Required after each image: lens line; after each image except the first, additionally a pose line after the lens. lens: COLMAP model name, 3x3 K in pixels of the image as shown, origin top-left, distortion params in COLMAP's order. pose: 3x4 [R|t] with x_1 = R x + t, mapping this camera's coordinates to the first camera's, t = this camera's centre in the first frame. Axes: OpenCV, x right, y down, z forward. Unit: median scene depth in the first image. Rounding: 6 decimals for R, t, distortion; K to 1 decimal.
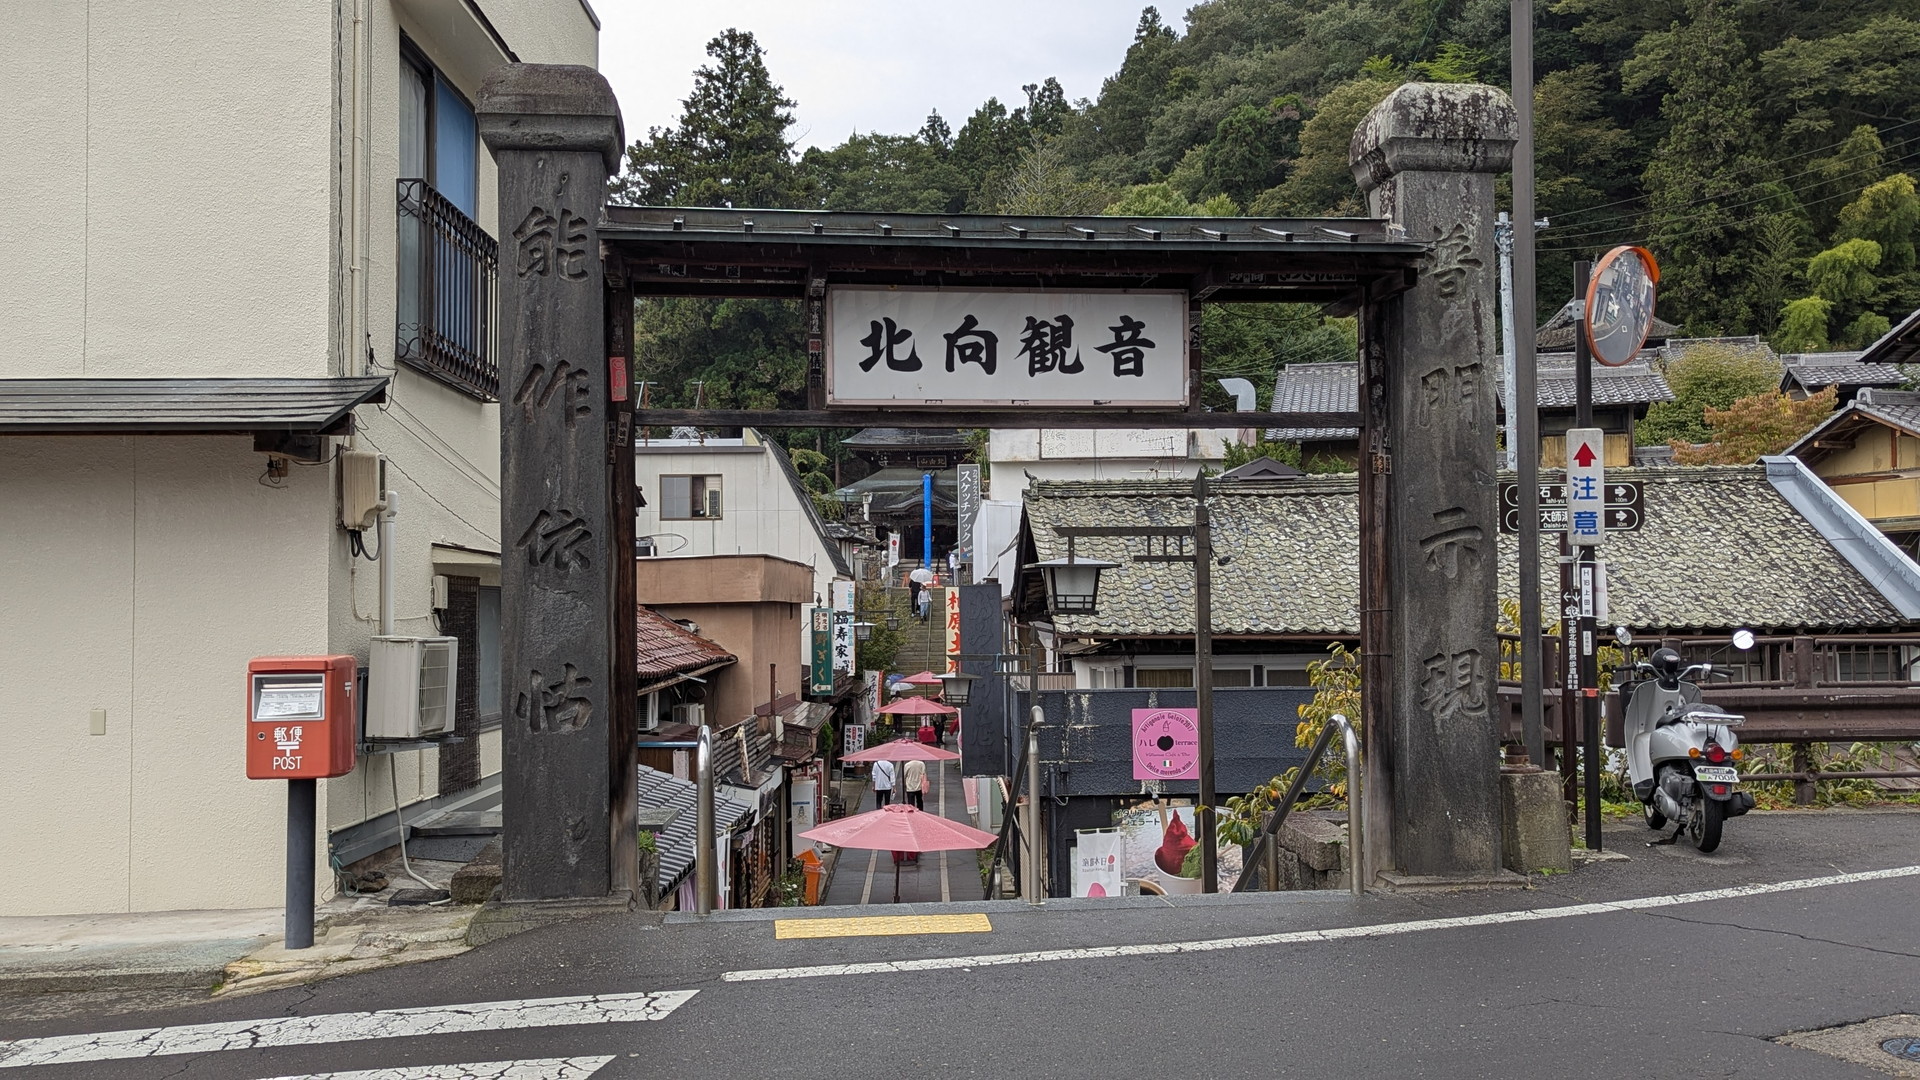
lens RADIAL K [[1324.0, 0, 955.3], [0, 1324.0, 544.1], [0, 0, 1]] dist [0.029333, -0.013711]
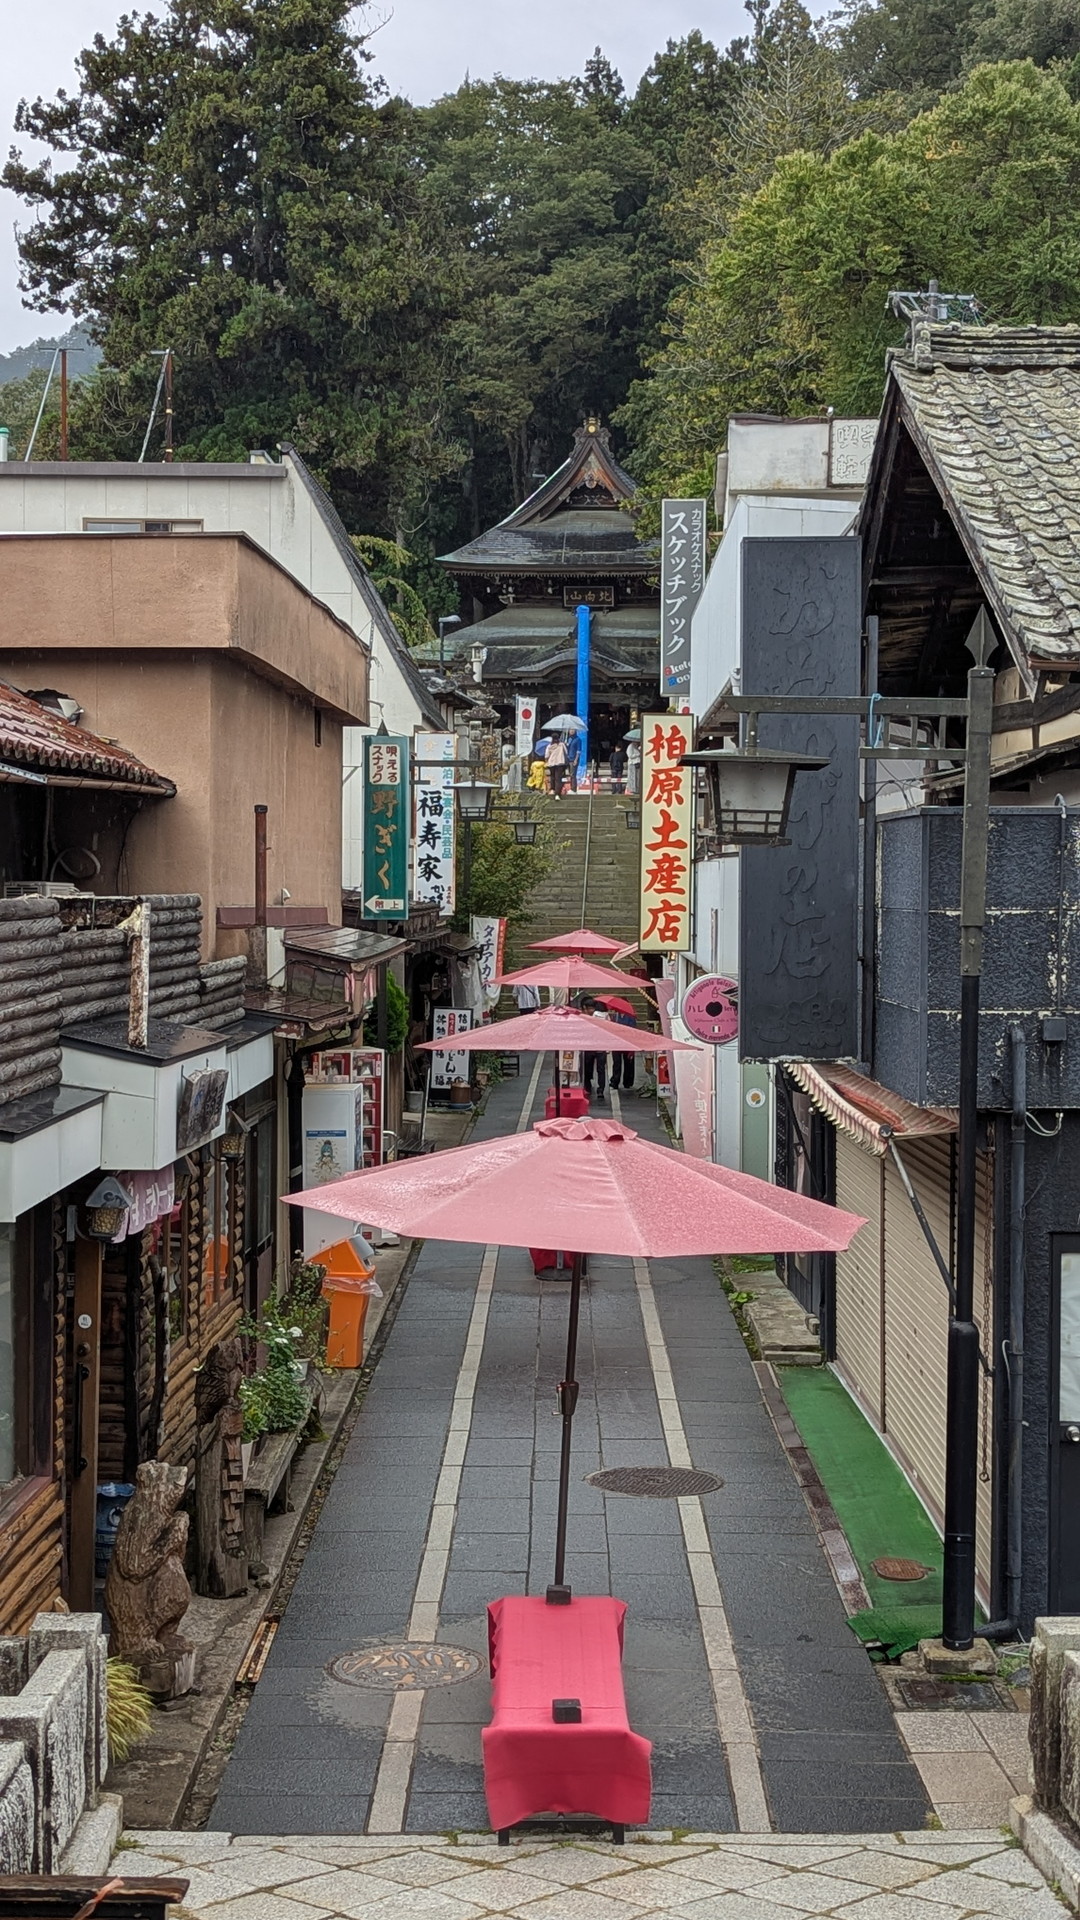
lens RADIAL K [[1724.9, 0, 544.2], [0, 1724.9, 962.1], [0, 0, 1]] dist [0.014058, -0.026983]
pose [[0.999524, 0.020228, -0.023300, -0.040401], [-0.018660, 0.997667, 0.065662, 0.121719], [0.024574, -0.065196, 0.997570, 0.536181]]
